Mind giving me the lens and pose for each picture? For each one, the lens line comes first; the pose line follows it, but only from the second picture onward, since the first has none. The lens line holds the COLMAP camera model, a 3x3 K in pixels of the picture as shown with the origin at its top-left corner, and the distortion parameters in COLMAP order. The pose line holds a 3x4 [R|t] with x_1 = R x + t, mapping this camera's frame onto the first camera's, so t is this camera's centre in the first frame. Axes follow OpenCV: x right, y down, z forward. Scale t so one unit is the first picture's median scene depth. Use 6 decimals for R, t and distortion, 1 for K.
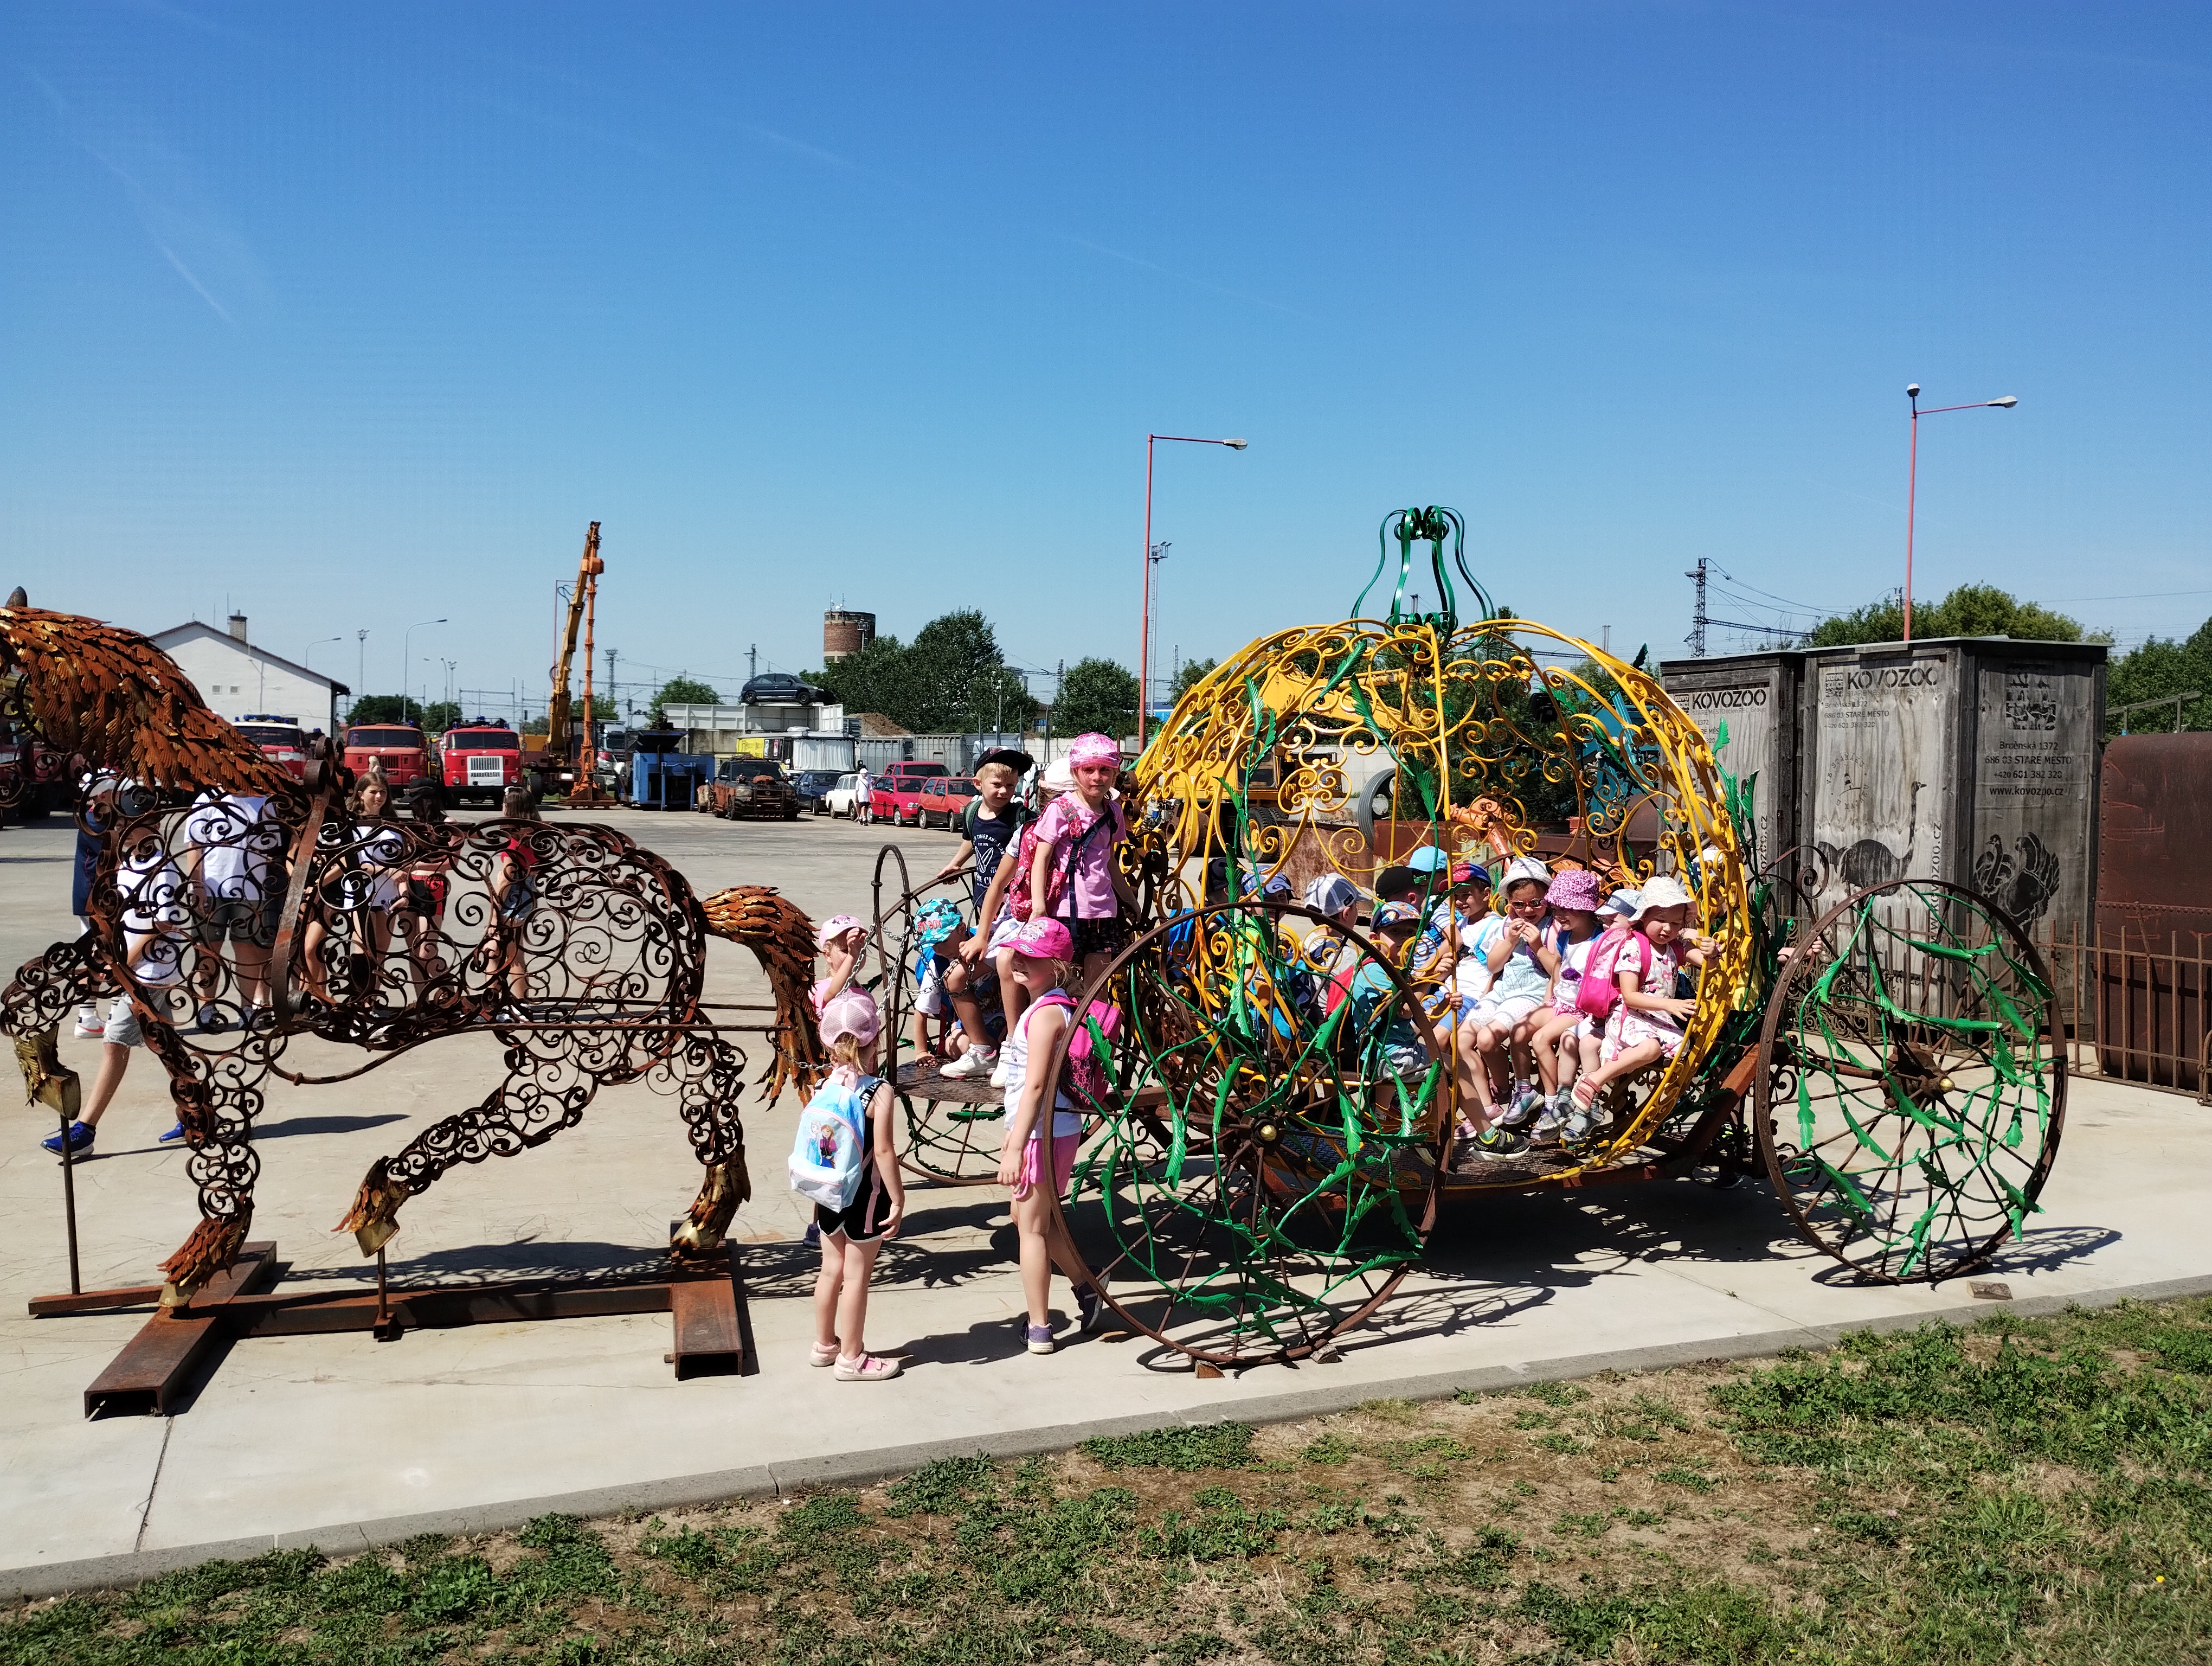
lens RADIAL K [[1857.5, 0, 1121.4], [0, 1857.5, 821.4], [0, 0, 1]] dist [0.074470, -0.103249]
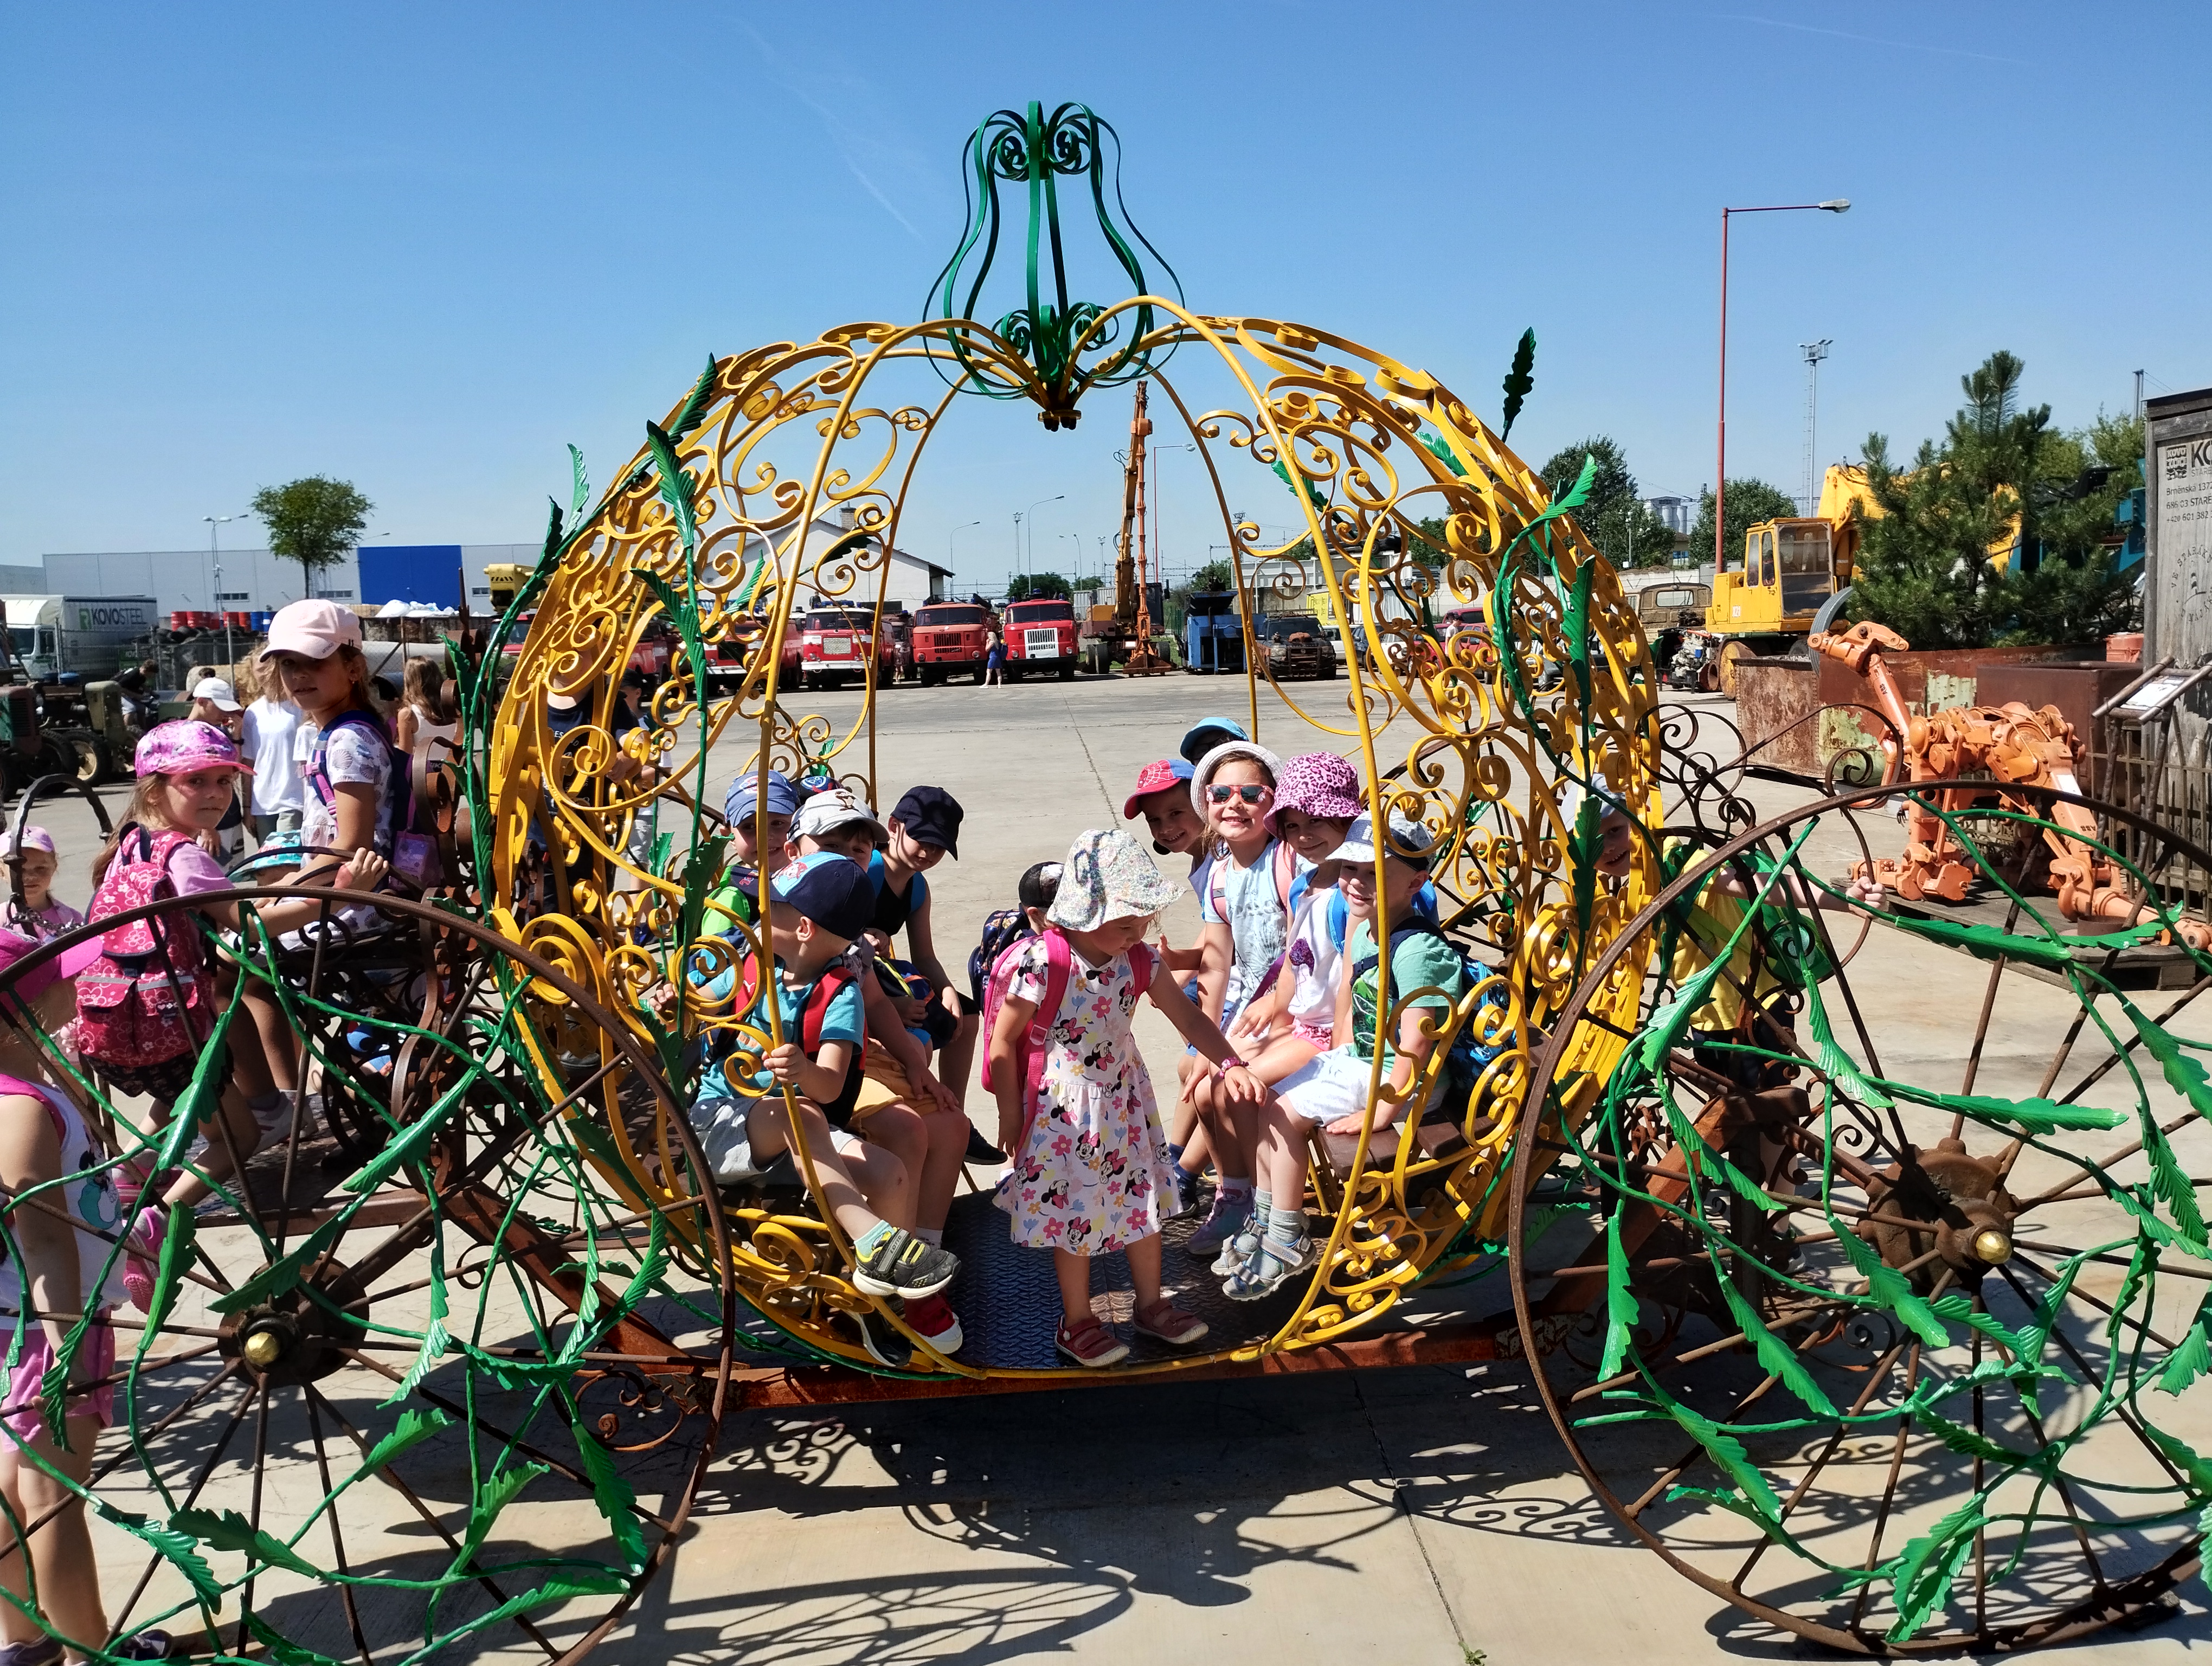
lens RADIAL K [[1857.5, 0, 1121.4], [0, 1857.5, 821.4], [0, 0, 1]] dist [0.074470, -0.103249]
pose [[0.935697, -0.019372, -0.352271, 0.055890], [0.047241, 0.996379, 0.070688, -0.000119], [0.349626, -0.082784, 0.933225, 0.071936]]
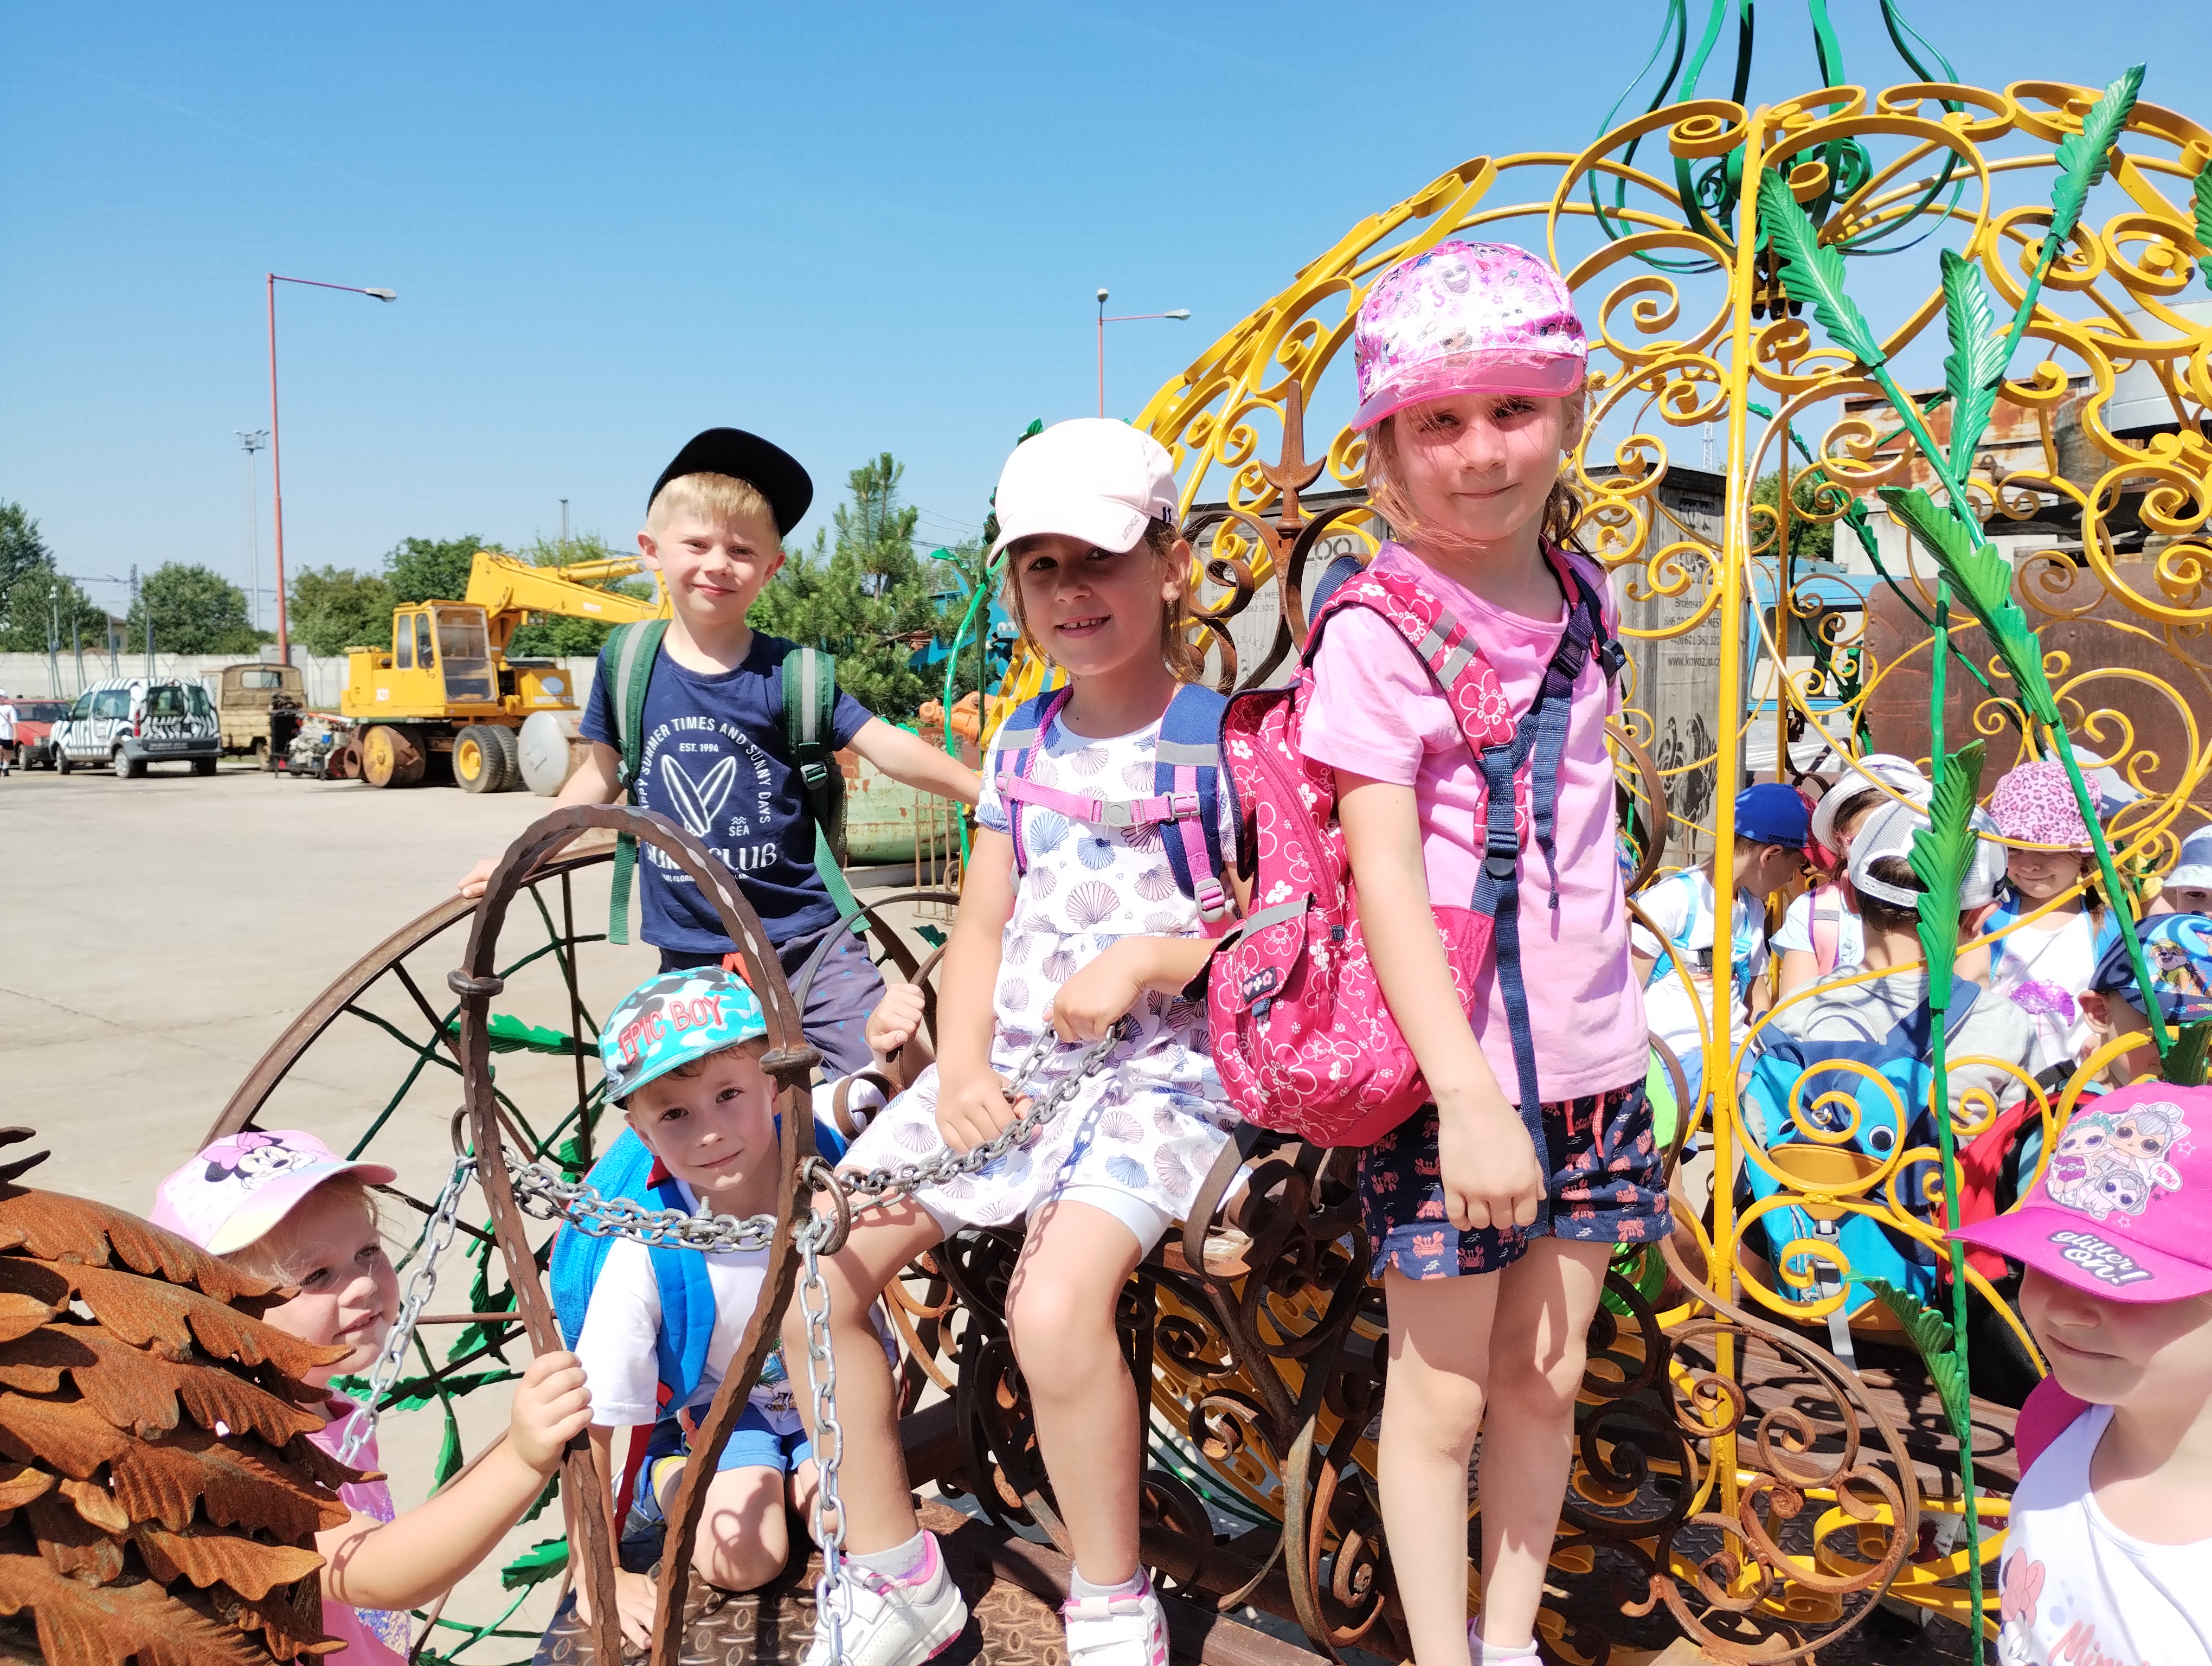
lens RADIAL K [[1820.2, 0, 1106.0], [0, 1820.2, 833.0], [0, 0, 1]] dist [0.064206, -0.073953]
pose [[0.897706, -0.054110, 0.437259, -0.022153], [0.031483, 0.997771, 0.058837, 0.000759], [-0.439468, -0.039053, 0.897409, 0.107623]]
